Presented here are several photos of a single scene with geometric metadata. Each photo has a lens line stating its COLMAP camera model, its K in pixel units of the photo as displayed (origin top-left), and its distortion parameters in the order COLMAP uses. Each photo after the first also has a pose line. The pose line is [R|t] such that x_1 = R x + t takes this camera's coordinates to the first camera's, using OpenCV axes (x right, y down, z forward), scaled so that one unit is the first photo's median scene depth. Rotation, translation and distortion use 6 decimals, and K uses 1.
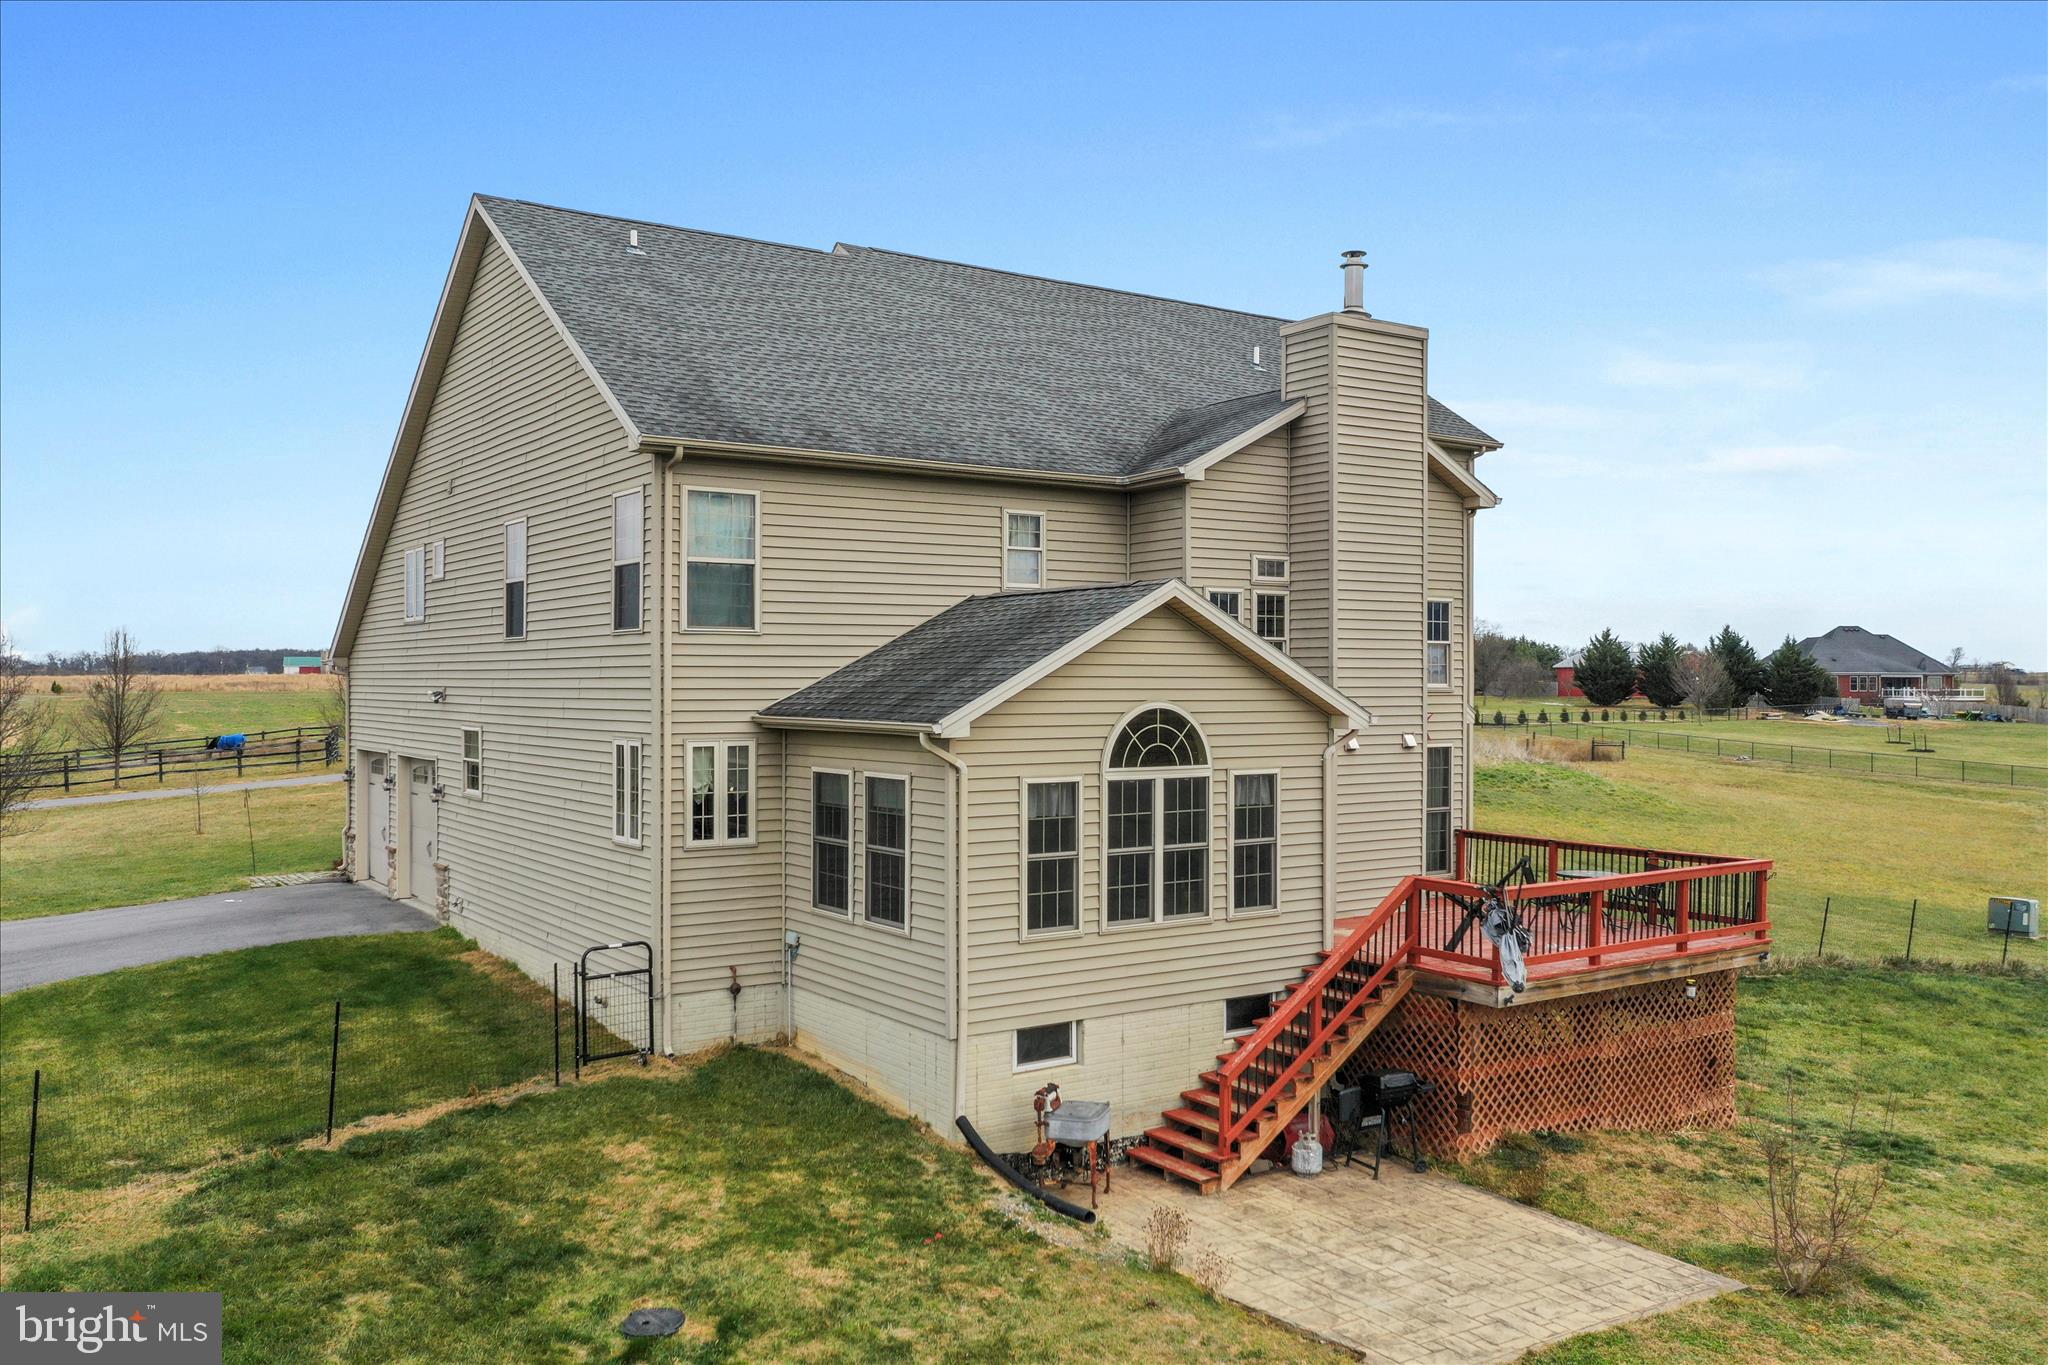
lens RADIAL K [[1616.0, 0, 998.1], [0, 1616.0, 681.8], [0, 0, 1]] dist [-0.001500, 0.002144]
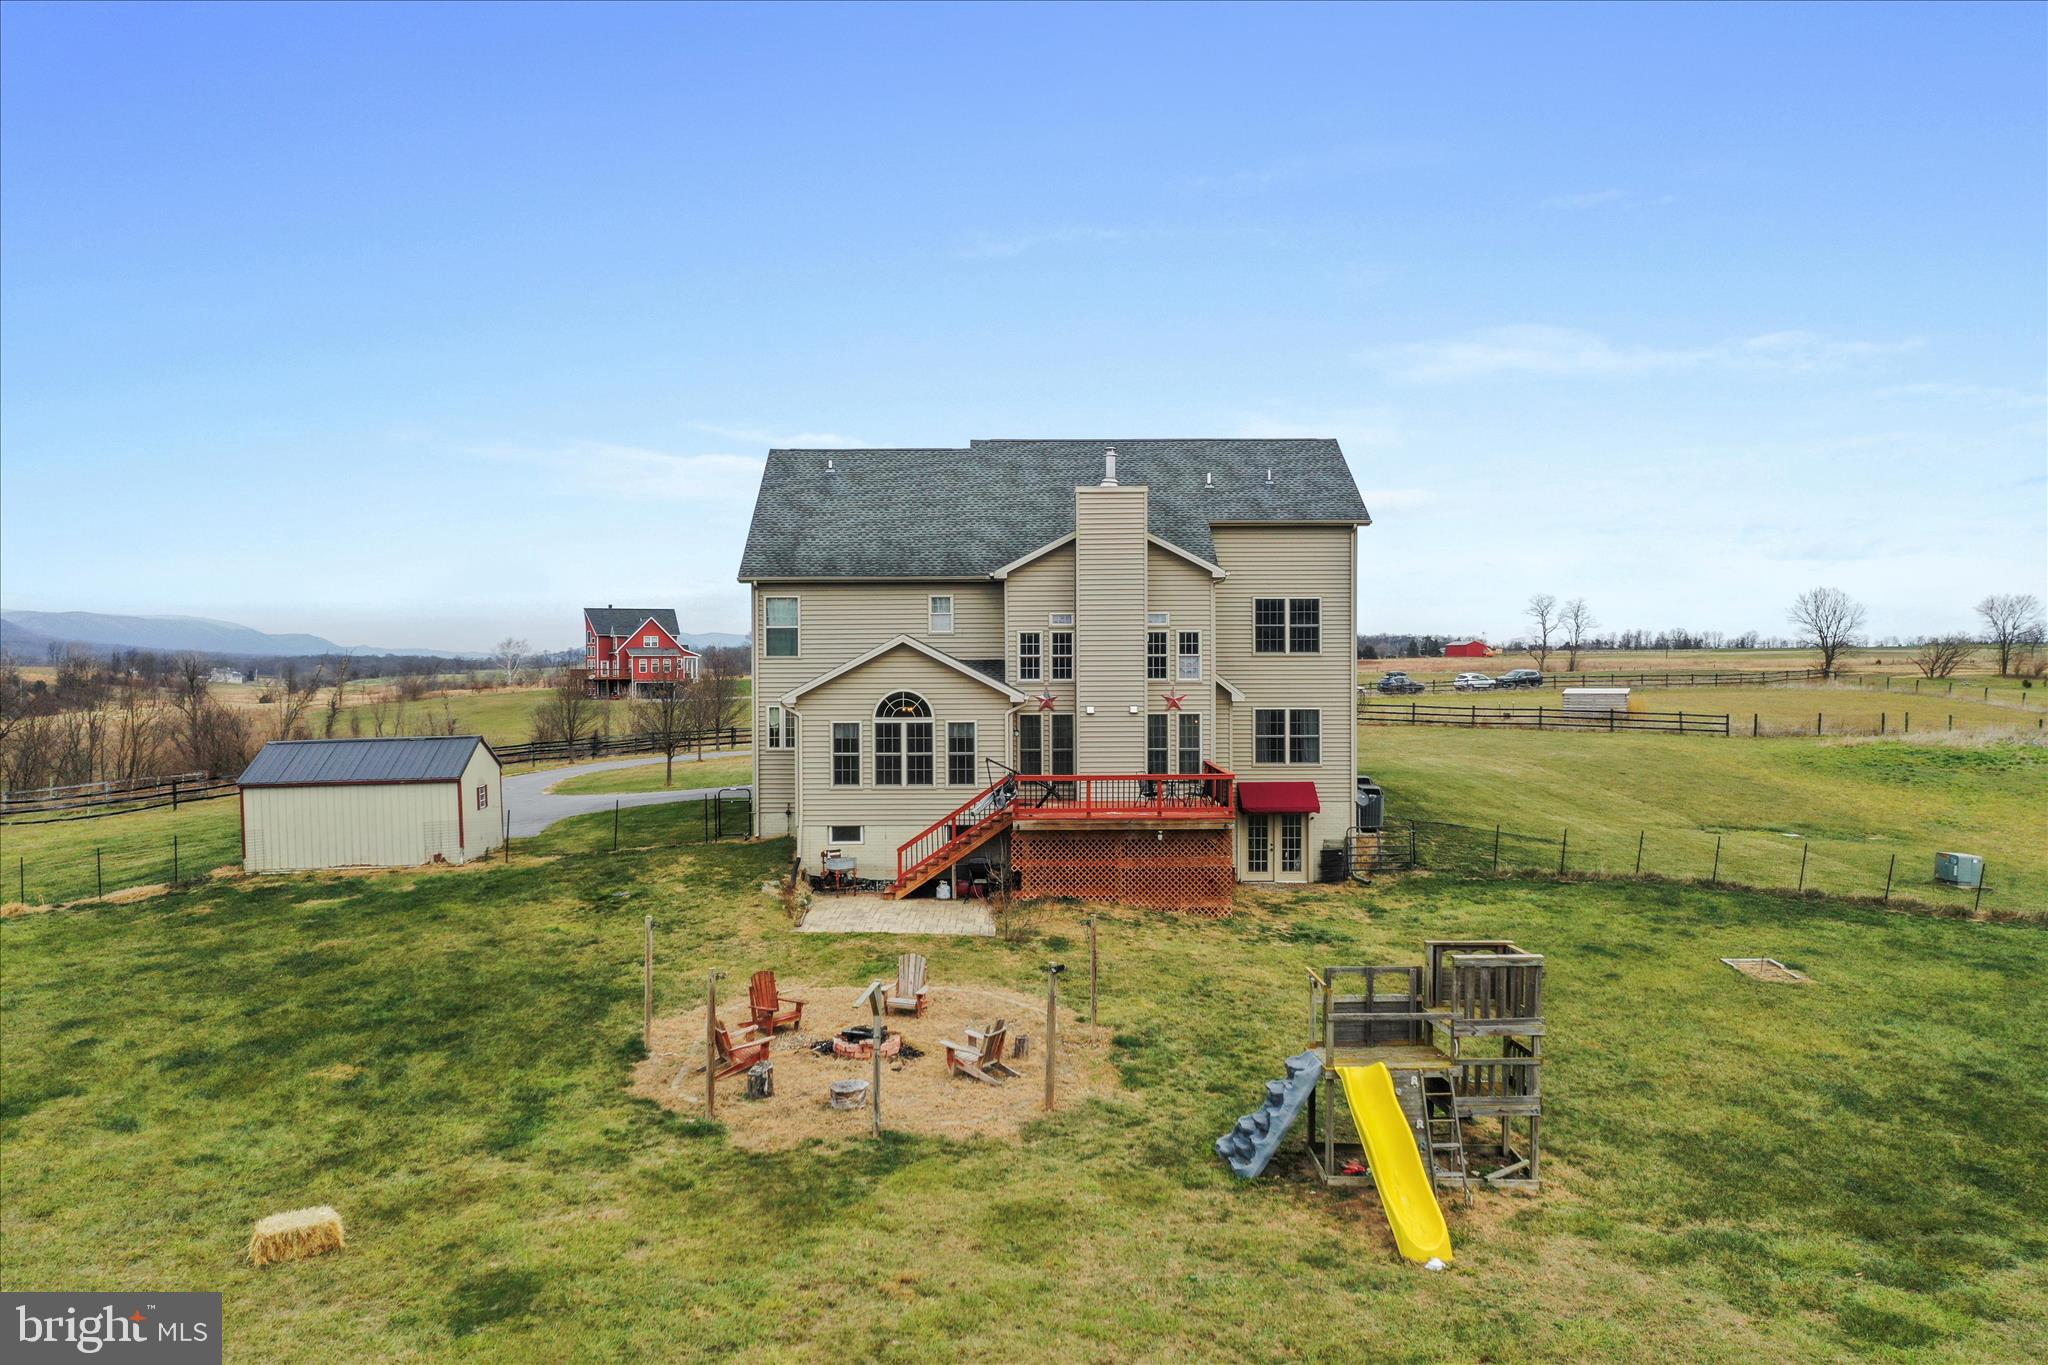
lens RADIAL K [[1616.0, 0, 998.1], [0, 1616.0, 681.8], [0, 0, 1]] dist [-0.001500, 0.002144]
pose [[0.830334, 0.001248, -0.557265, 1.455264], [0.005814, 0.999924, 0.010902, -0.021030], [0.557236, -0.012292, 0.830263, -0.791395]]
